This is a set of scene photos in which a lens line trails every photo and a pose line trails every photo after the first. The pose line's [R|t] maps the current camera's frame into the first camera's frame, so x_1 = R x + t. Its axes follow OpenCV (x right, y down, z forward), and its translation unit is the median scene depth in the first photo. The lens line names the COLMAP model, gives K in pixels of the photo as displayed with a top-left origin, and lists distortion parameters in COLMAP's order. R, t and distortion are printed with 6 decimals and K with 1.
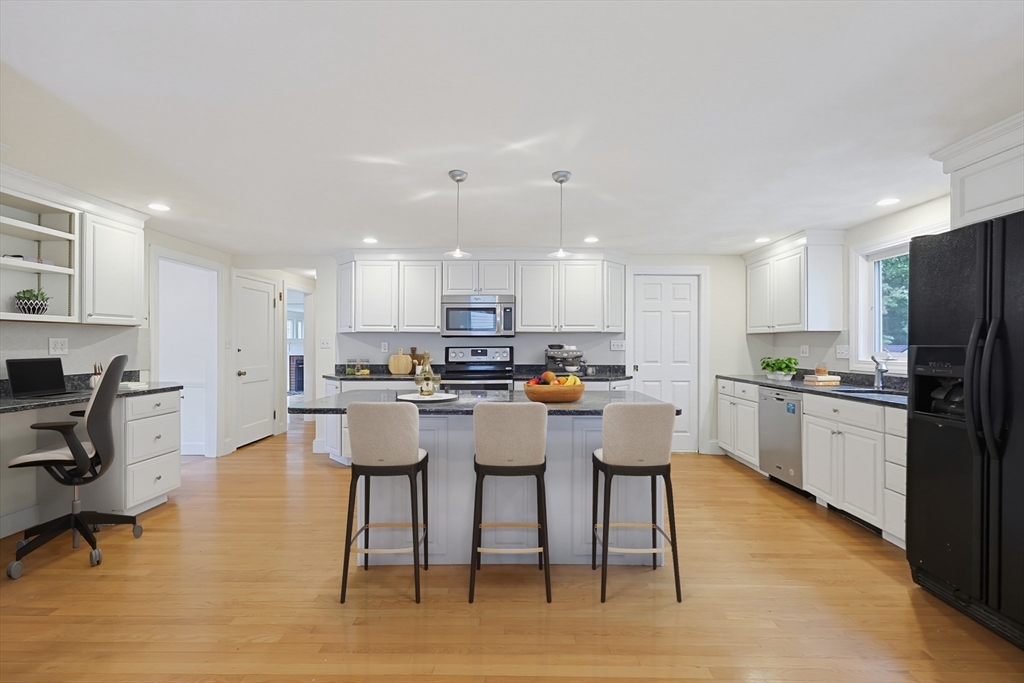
lens RADIAL K [[427.0, 0, 517.4], [0, 427.0, 341.6], [0, 0, 1]] dist [-0.001812, -0.000311]
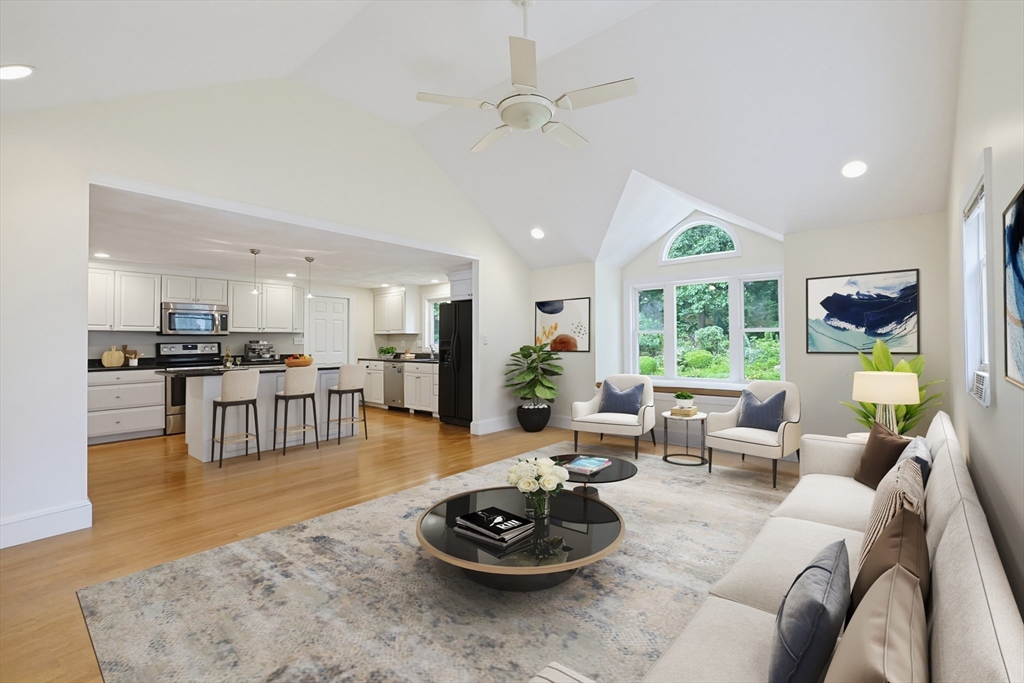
lens RADIAL K [[436.3, 0, 512.0], [0, 436.3, 341.5], [0, 0, 1]] dist [0.001000, 0.000157]
pose [[0.648584, -0.004886, 0.761127, -0.496105], [-0.001311, 0.999971, 0.007537, -0.003089], [-0.761142, -0.005887, 0.648559, -0.637784]]
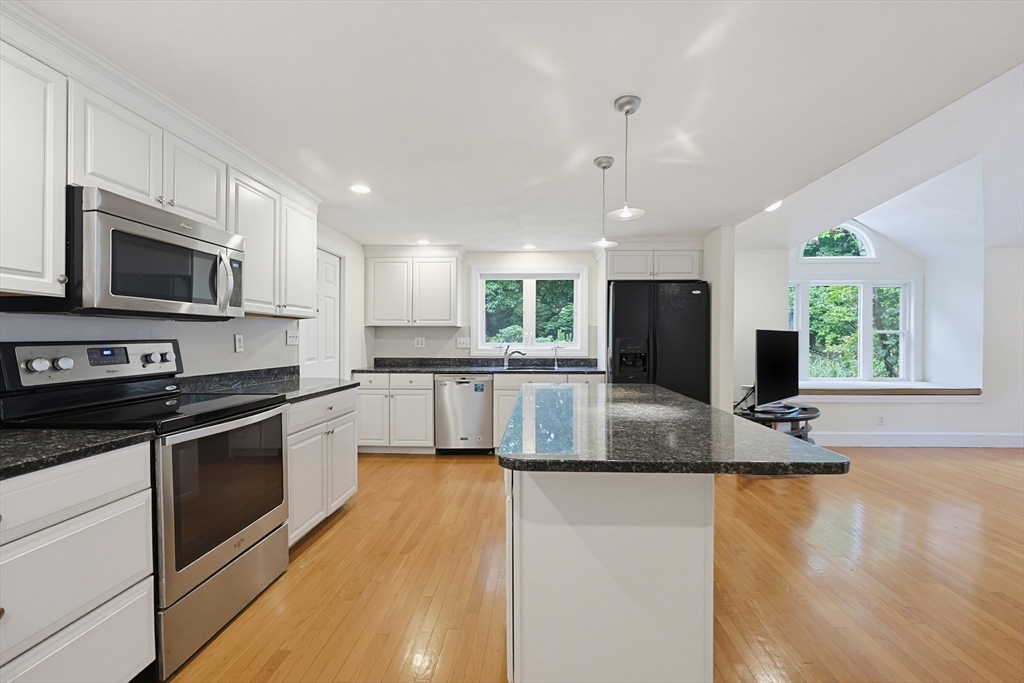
lens RADIAL K [[435.9, 0, 520.1], [0, 435.9, 343.0], [0, 0, 1]] dist [-0.001409, -0.000197]
pose [[0.037535, -0.011868, 0.999225, -0.507197], [-0.012318, 0.999848, 0.012338, 0.004977], [-0.999219, -0.012771, 0.037383, 0.655981]]
